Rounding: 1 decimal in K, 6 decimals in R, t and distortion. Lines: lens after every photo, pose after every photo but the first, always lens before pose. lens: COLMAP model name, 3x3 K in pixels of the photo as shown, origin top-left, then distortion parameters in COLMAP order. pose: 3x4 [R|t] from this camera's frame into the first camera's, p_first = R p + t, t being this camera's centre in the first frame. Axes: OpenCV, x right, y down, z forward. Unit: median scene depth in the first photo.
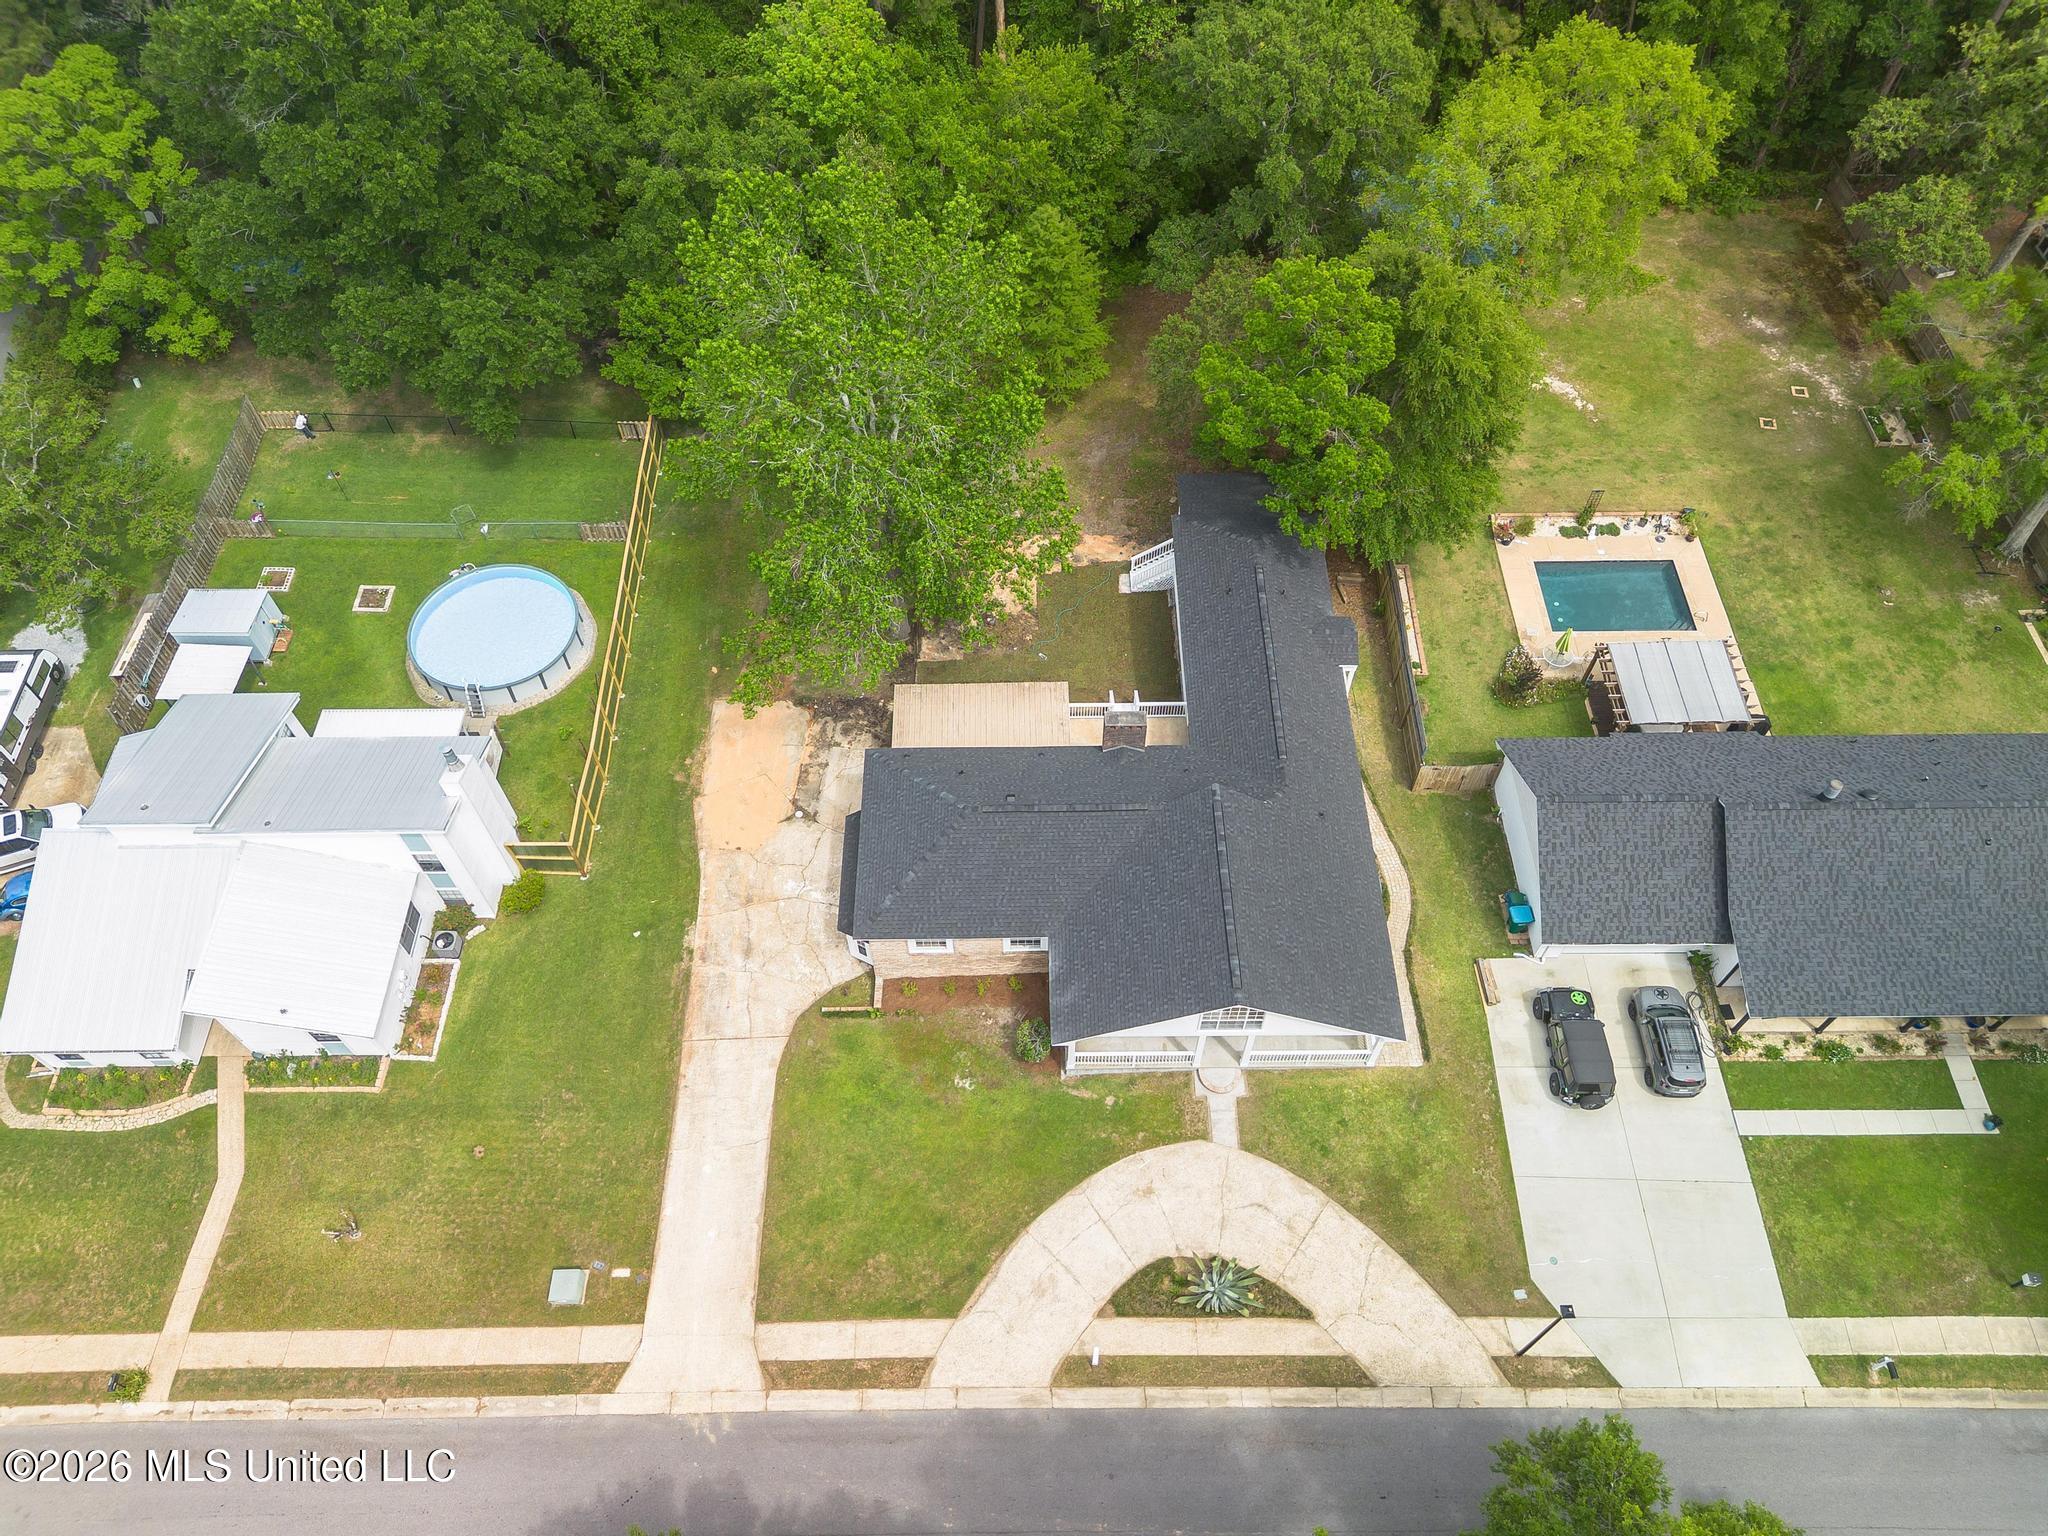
lens RADIAL K [[1472.5, 0, 1030.2], [0, 1472.5, 782.2], [0, 0, 1]] dist [0.085782, -0.092370]
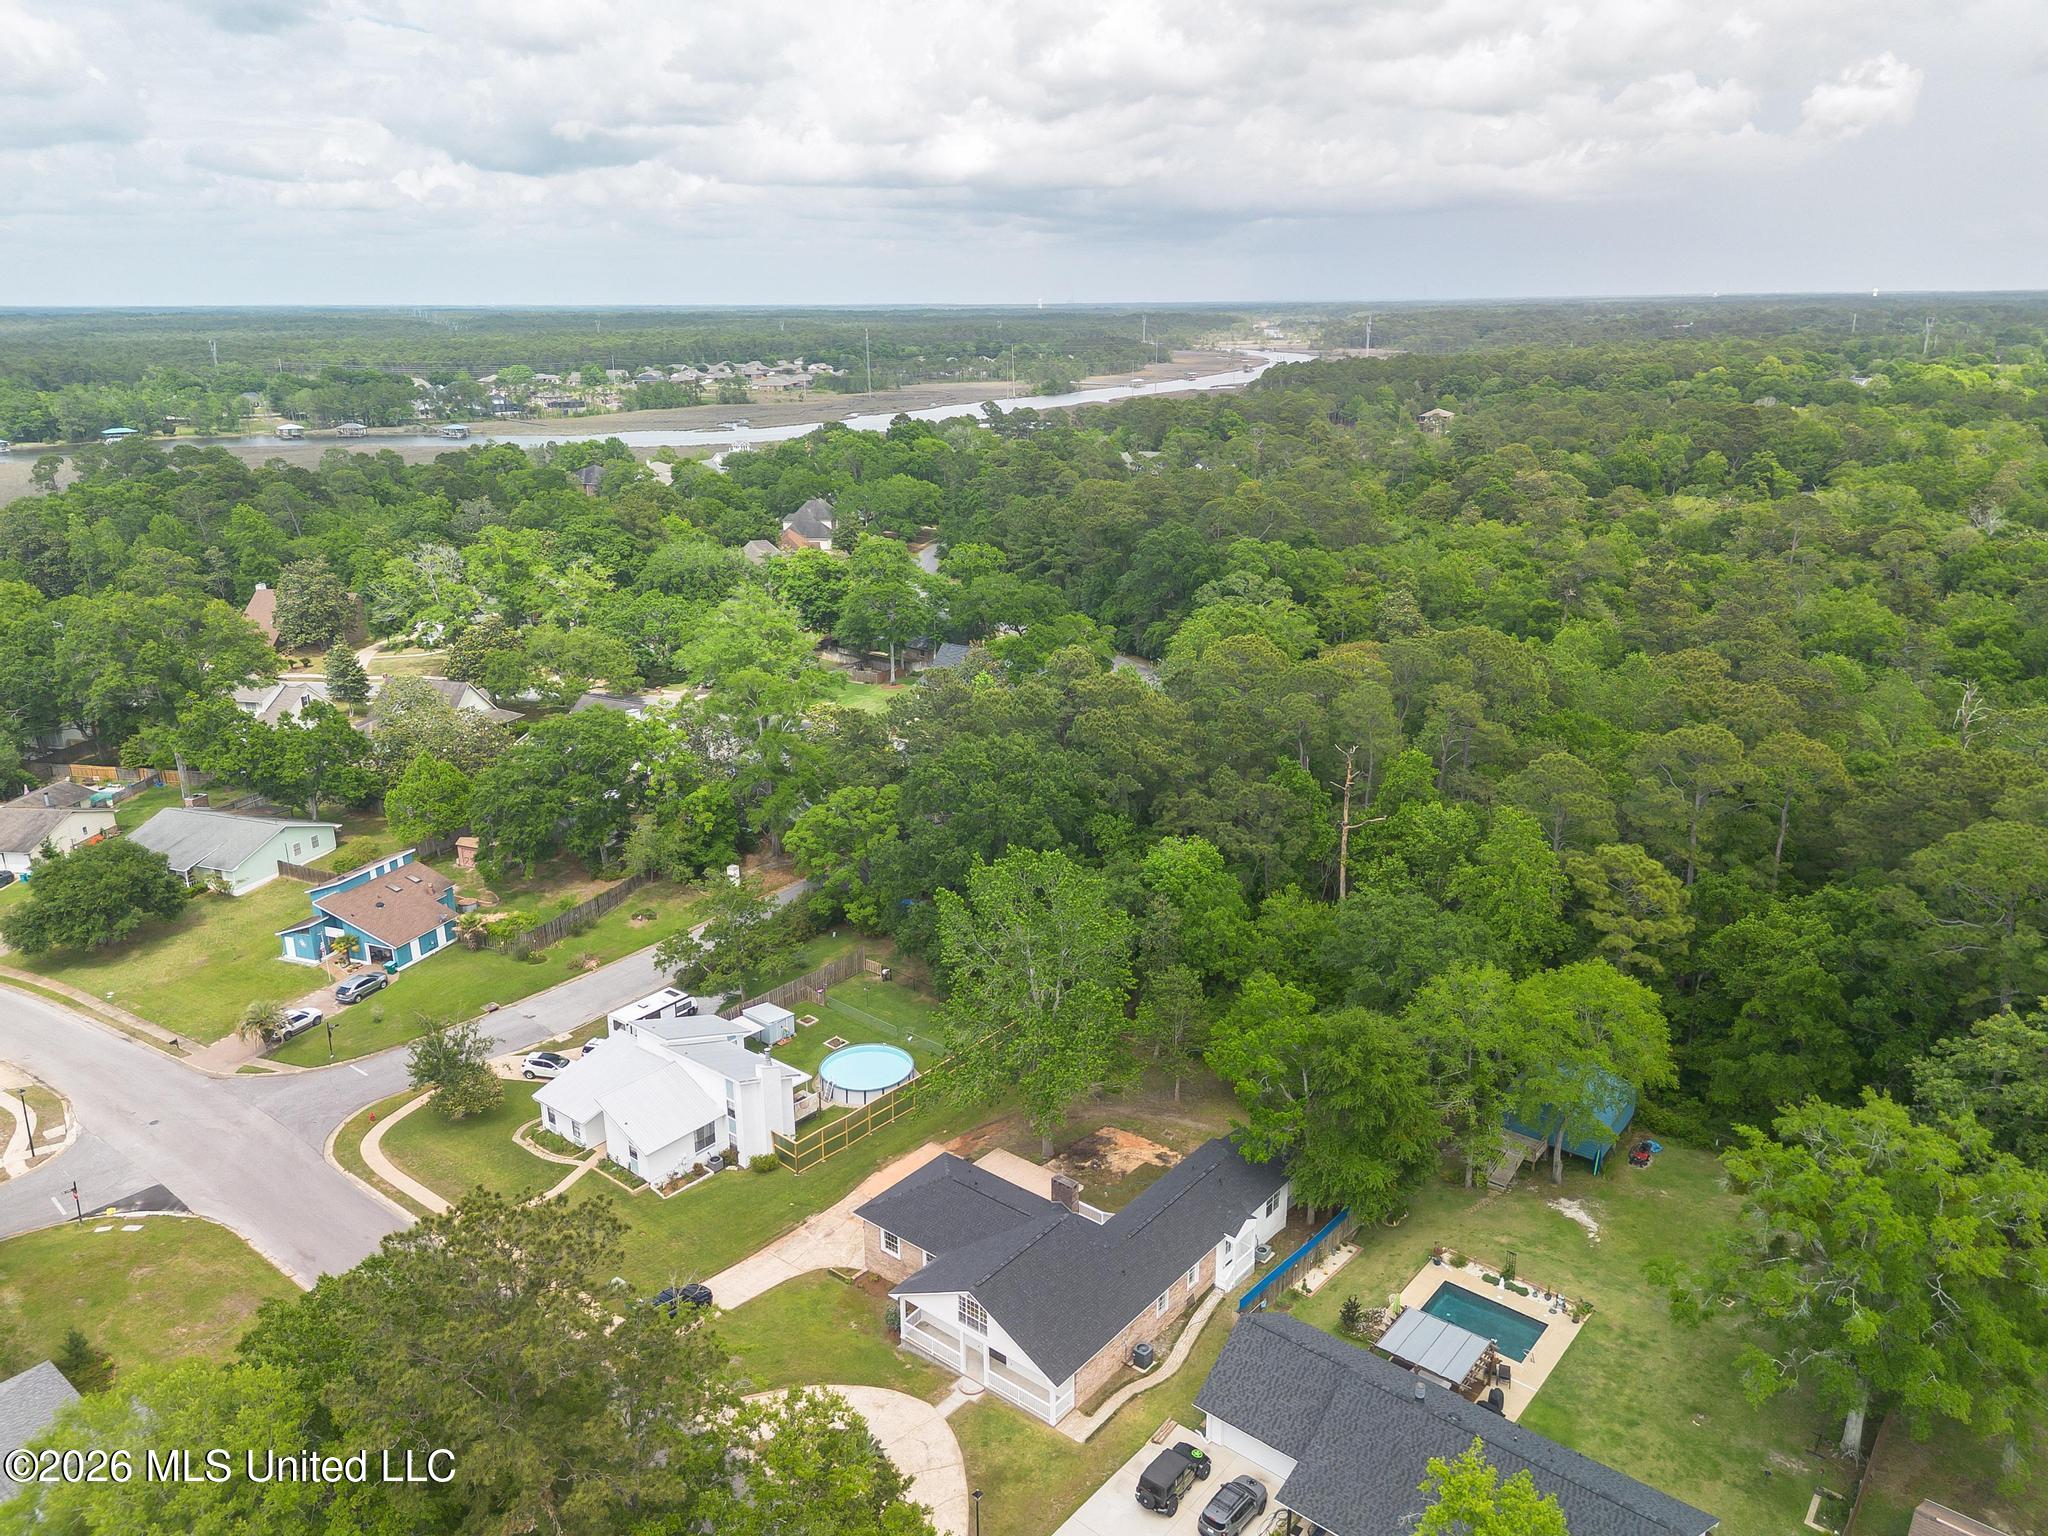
lens RADIAL K [[1472.5, 0, 1030.2], [0, 1472.5, 782.2], [0, 0, 1]] dist [0.085782, -0.092370]
pose [[0.765197, 0.188837, -0.615479, 0.831340], [-0.529168, 0.728993, -0.434225, 0.316756], [0.366682, 0.657959, 0.657750, -0.317070]]
